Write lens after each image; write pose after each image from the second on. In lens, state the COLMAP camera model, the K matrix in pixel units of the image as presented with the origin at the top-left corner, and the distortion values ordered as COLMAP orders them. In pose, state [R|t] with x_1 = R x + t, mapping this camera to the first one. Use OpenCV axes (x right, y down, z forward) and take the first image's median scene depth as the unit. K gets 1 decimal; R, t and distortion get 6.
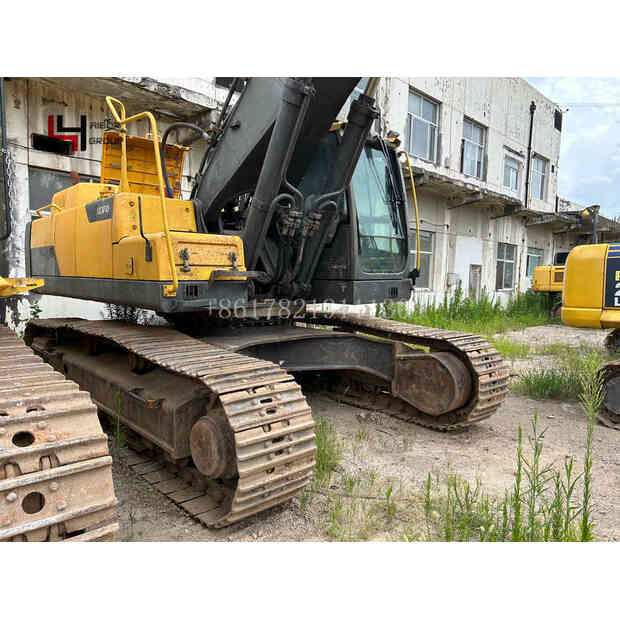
lens RADIAL K [[456.6, 0, 319.0], [0, 456.6, 310.7], [0, 0, 1]] dist [0.067558, -0.069475]
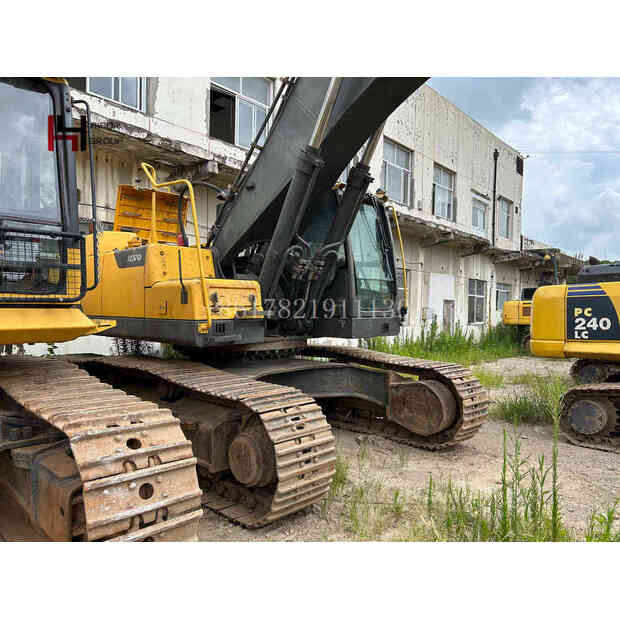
lens RADIAL K [[456.6, 0, 319.0], [0, 456.6, 310.7], [0, 0, 1]] dist [0.067558, -0.069475]
pose [[0.998521, -0.005714, 0.054070, -0.071025], [0.009763, 0.997142, -0.074922, 0.001423], [-0.053488, 0.075339, 0.995722, -0.141859]]
